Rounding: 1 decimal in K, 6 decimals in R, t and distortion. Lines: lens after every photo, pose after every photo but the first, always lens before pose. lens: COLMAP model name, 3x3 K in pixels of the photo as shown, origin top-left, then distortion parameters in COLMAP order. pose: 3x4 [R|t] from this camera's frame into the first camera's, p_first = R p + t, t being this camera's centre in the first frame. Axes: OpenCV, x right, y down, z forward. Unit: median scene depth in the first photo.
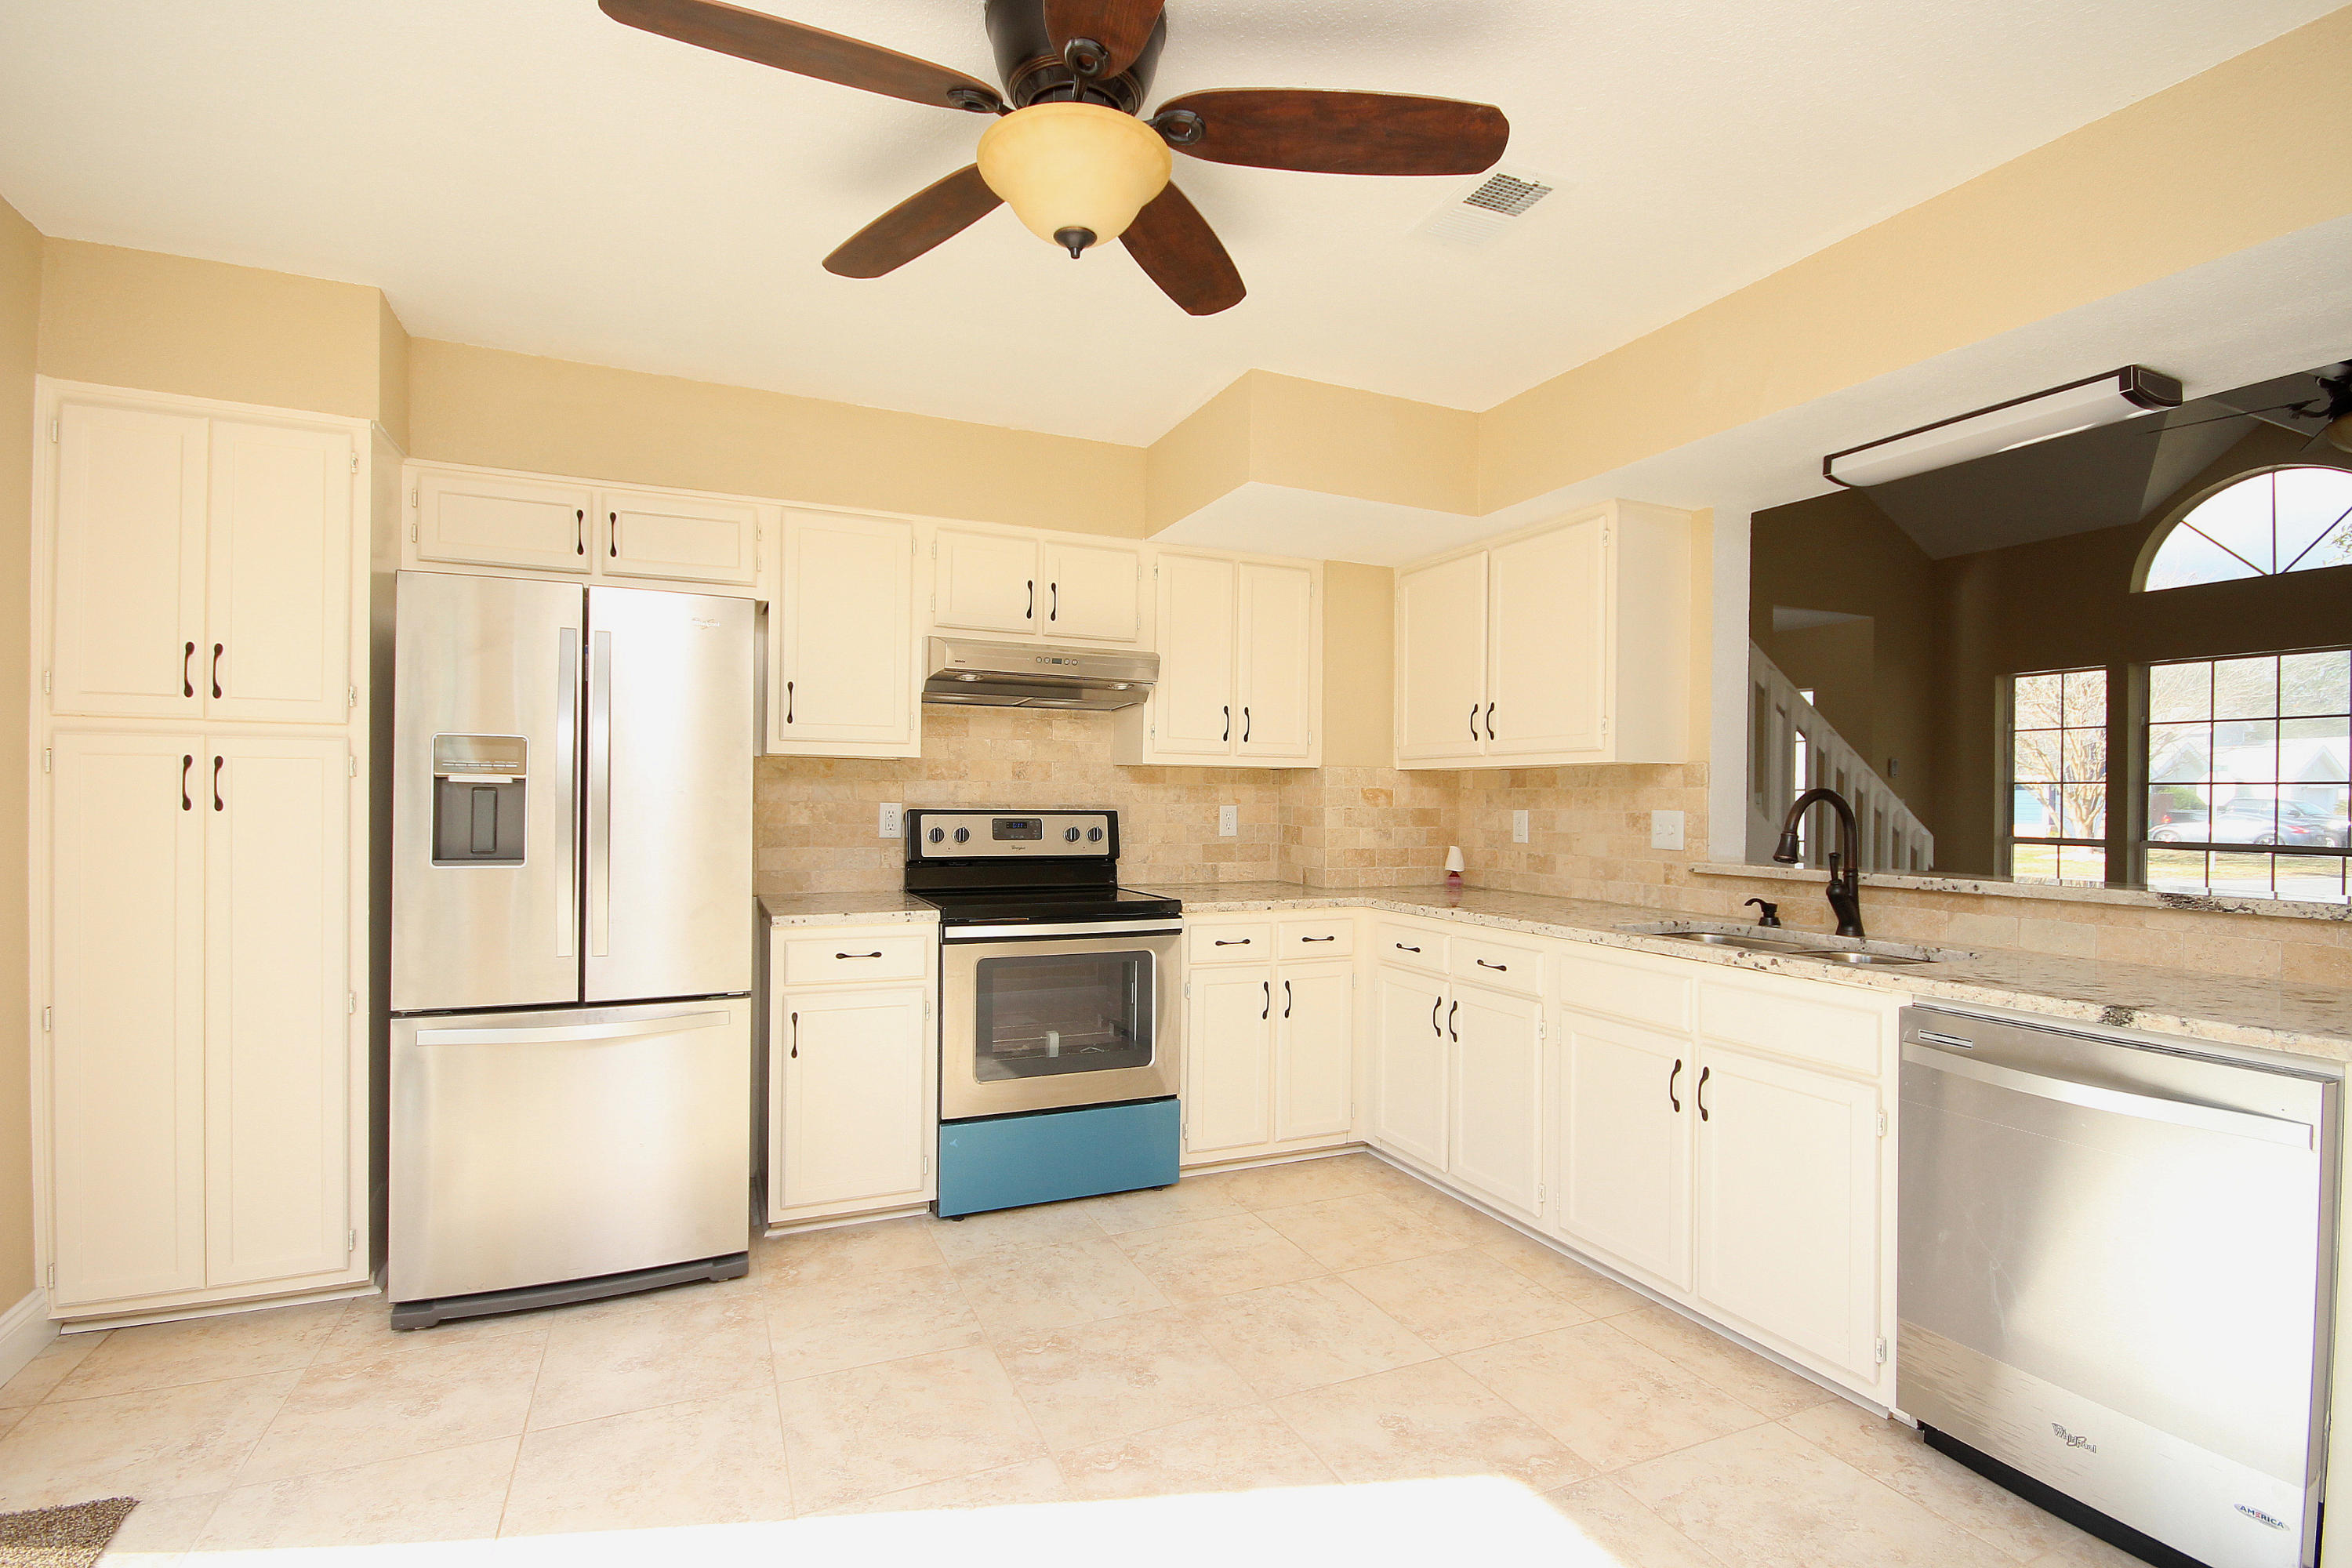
lens RADIAL K [[1085.5, 0, 1168.3], [0, 1085.5, 802.4], [0, 0, 1]] dist [0.005060, -0.008922]
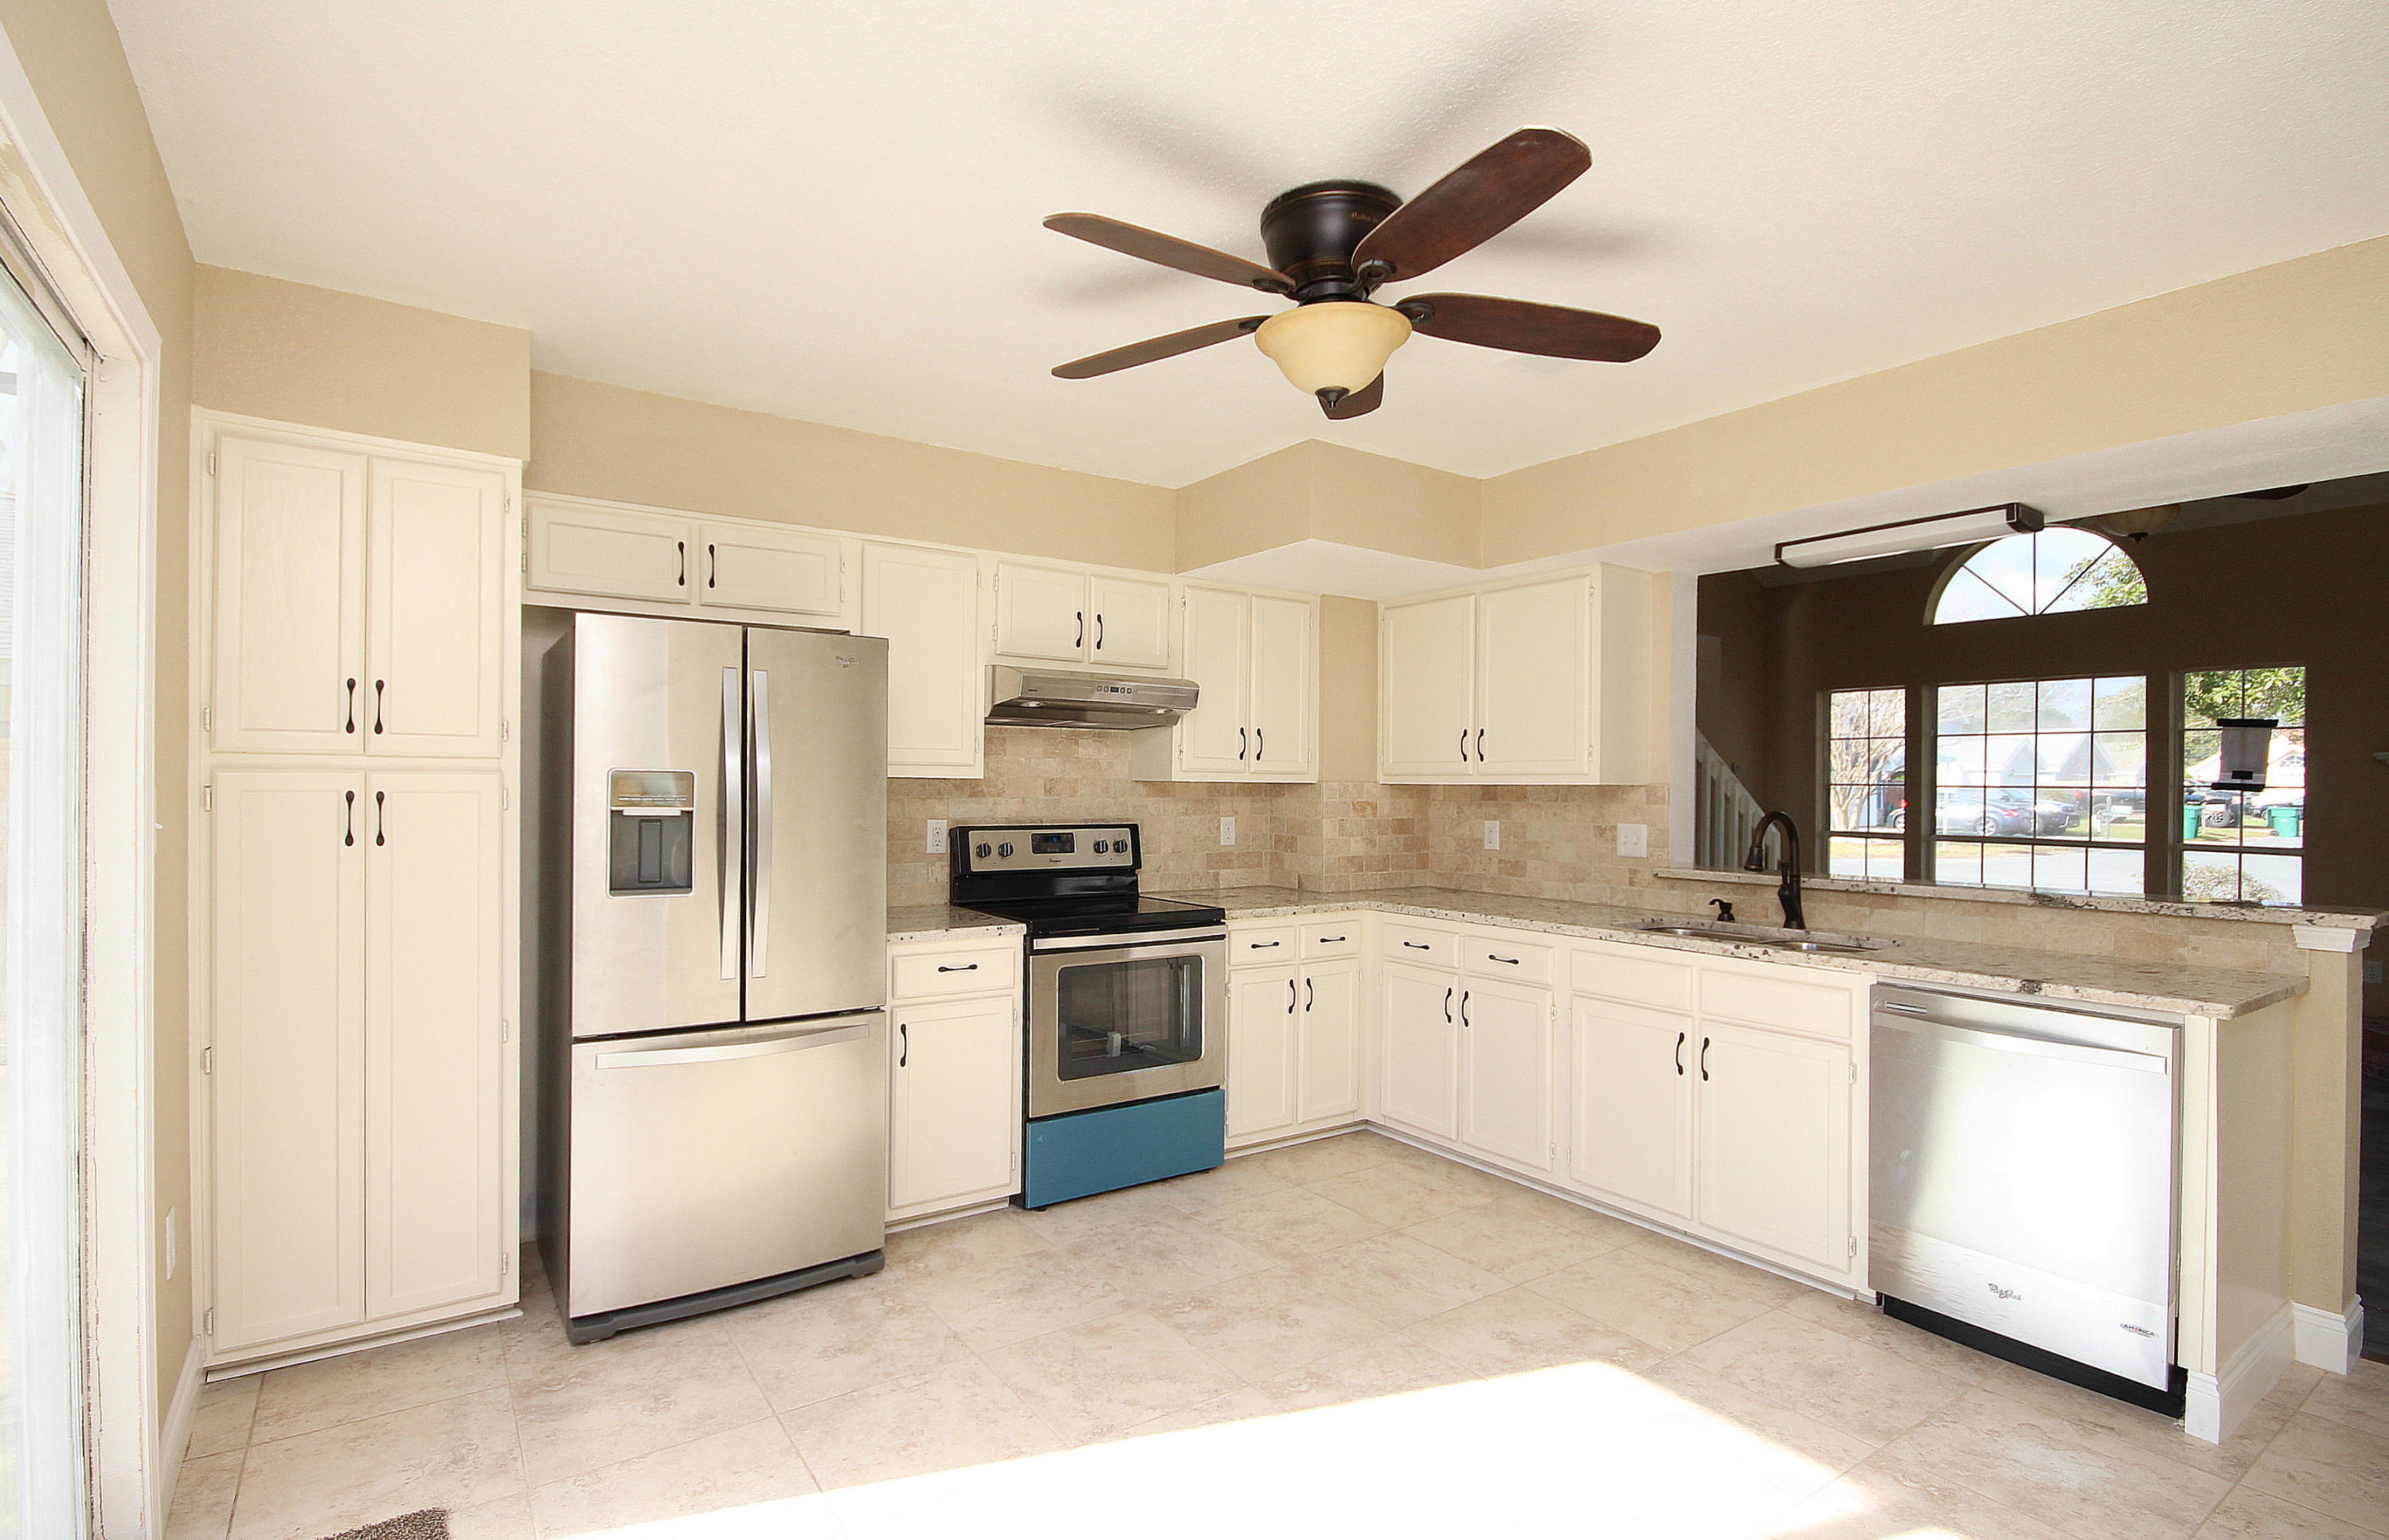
lens RADIAL K [[1141.8, 0, 1177.8], [0, 1141.8, 790.2], [0, 0, 1]] dist [-0.003750, 0.001460]
pose [[0.983084, -0.002408, 0.183138, -0.268889], [0.001969, 0.999995, 0.002576, -0.035528], [-0.183143, -0.002172, 0.983084, -0.138987]]
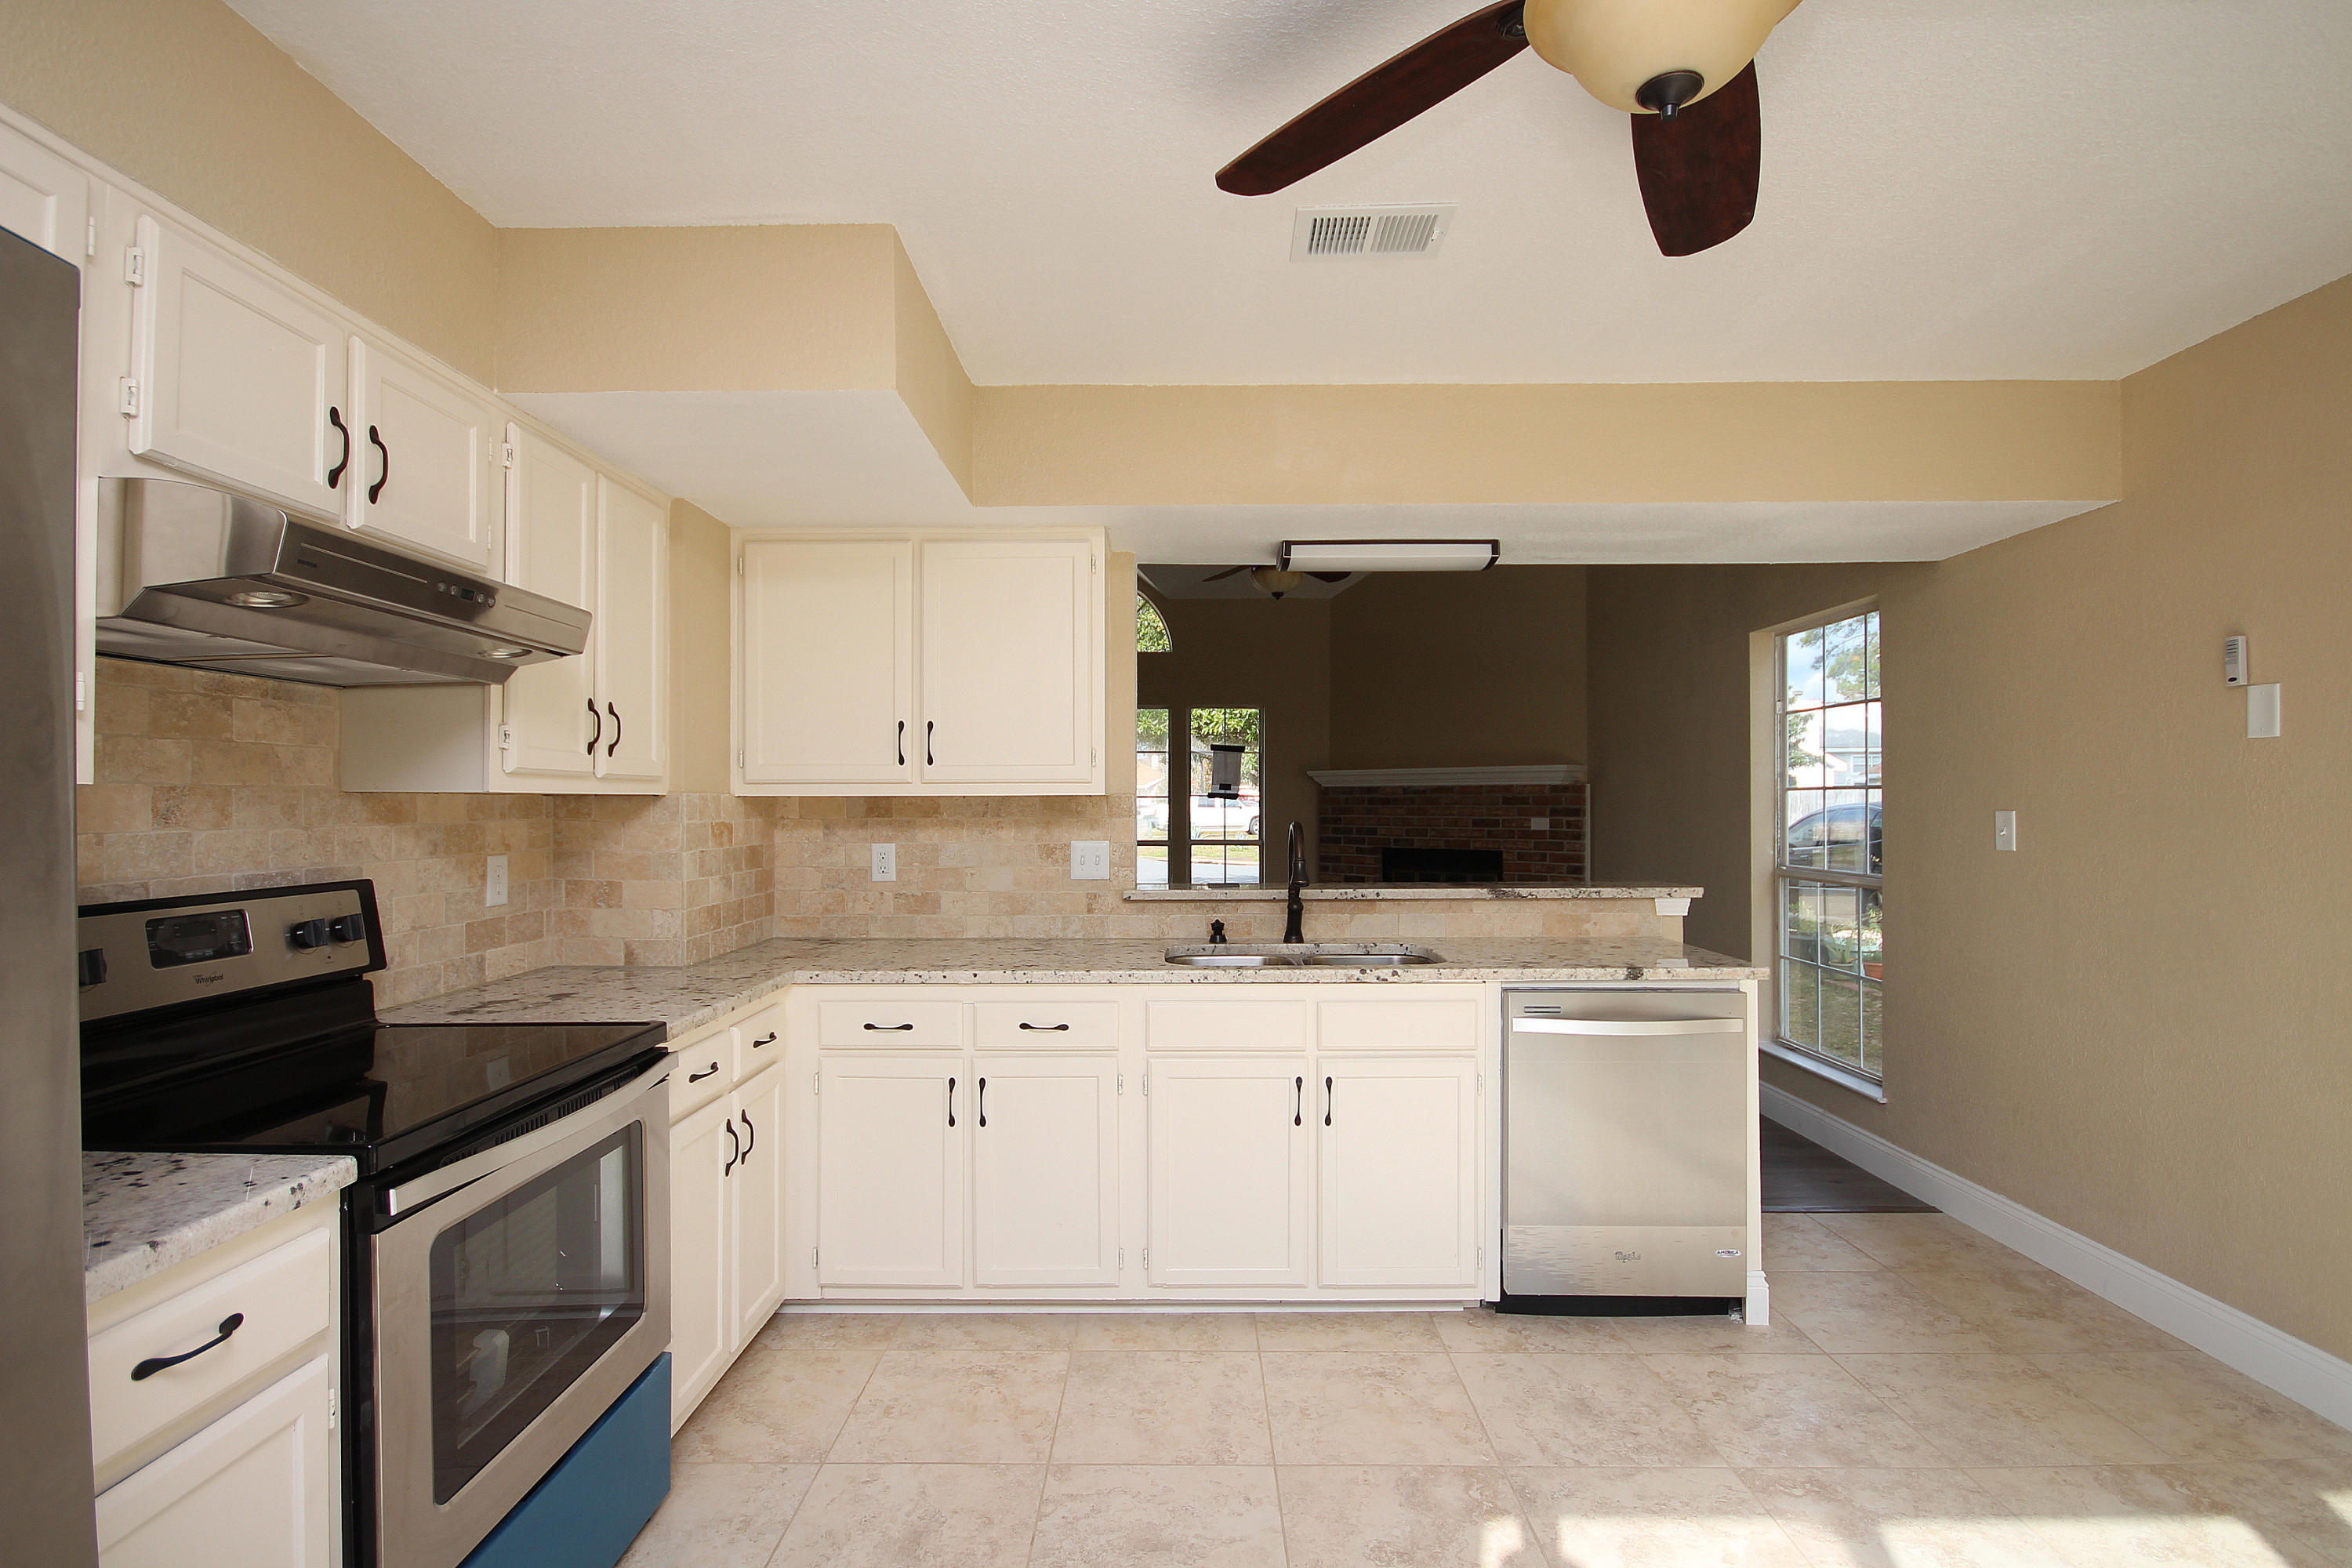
lens RADIAL K [[1085.5, 0, 1172.1], [0, 1085.5, 801.6], [0, 0, 1]] dist [0.005060, -0.008922]
pose [[0.413994, -0.010476, 0.910219, -0.459046], [0.009242, 0.999931, 0.007305, -0.038024], [-0.910232, 0.005388, 0.414063, 0.537903]]
